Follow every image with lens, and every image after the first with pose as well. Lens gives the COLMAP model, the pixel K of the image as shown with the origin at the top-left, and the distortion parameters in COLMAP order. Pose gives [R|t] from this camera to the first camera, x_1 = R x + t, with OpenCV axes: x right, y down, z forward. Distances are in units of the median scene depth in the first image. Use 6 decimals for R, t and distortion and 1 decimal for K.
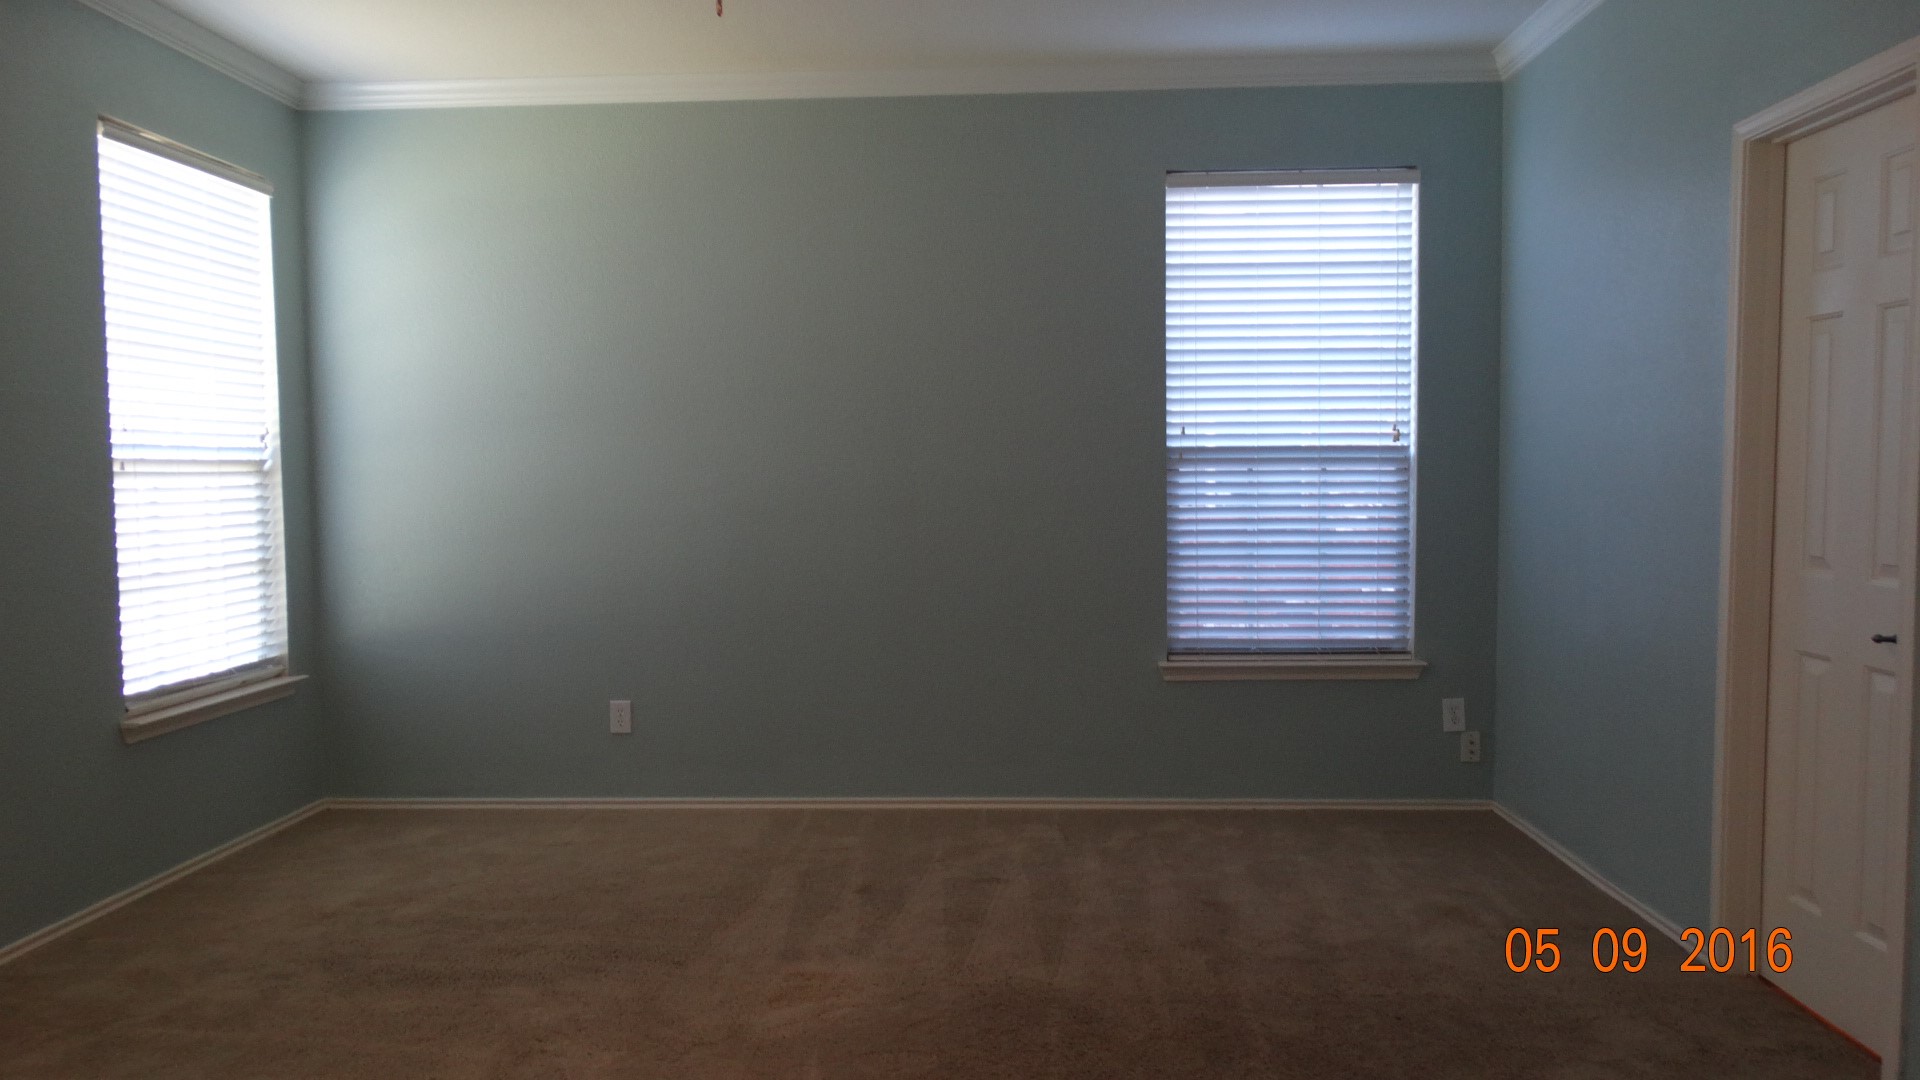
lens RADIAL K [[1347.2, 0, 969.1], [0, 1347.2, 533.2], [0, 0, 1]] dist [-0.020791, 0.010637]
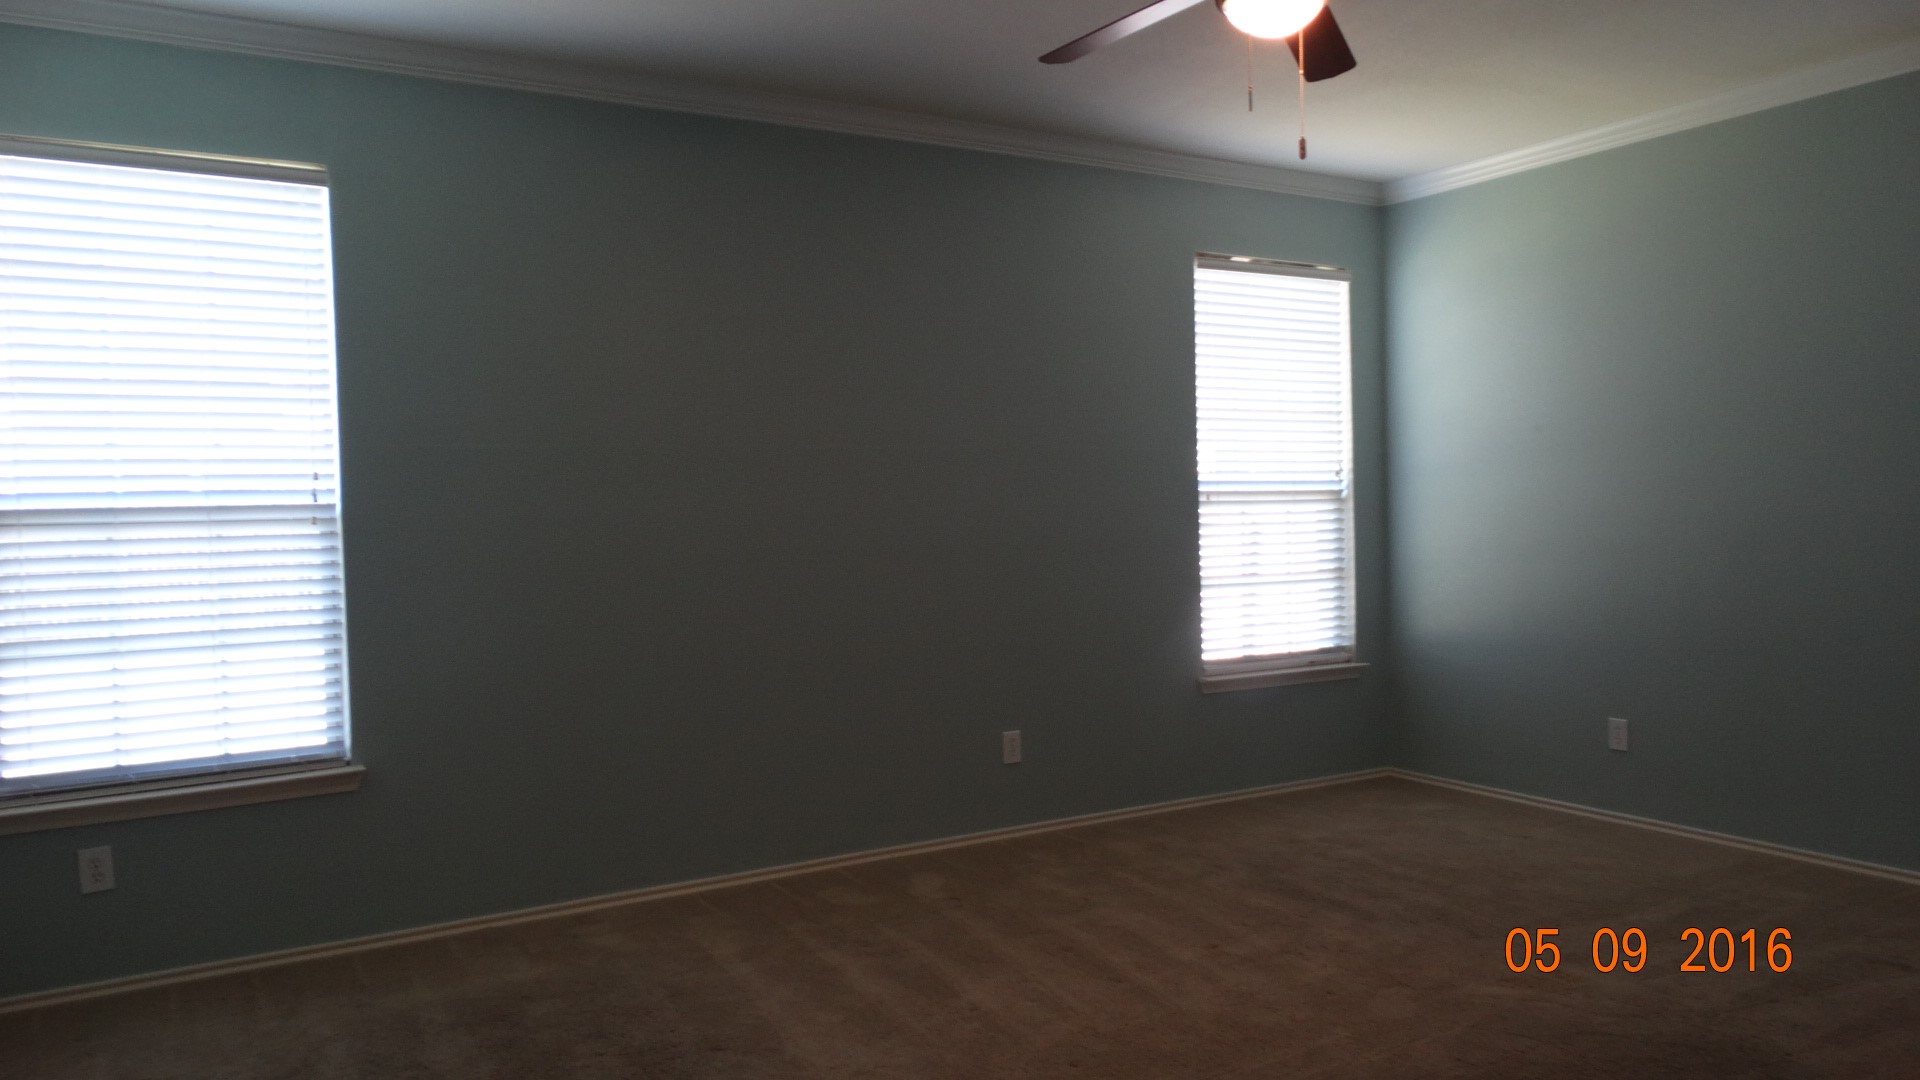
lens RADIAL K [[1347.2, 0, 961.2], [0, 1347.2, 538.1], [0, 0, 1]] dist [-0.020791, 0.010637]
pose [[0.534079, 0.018525, -0.845232, 0.363759], [-0.027504, 0.999611, 0.004529, -0.005247], [0.844987, 0.020829, 0.534381, 0.017576]]
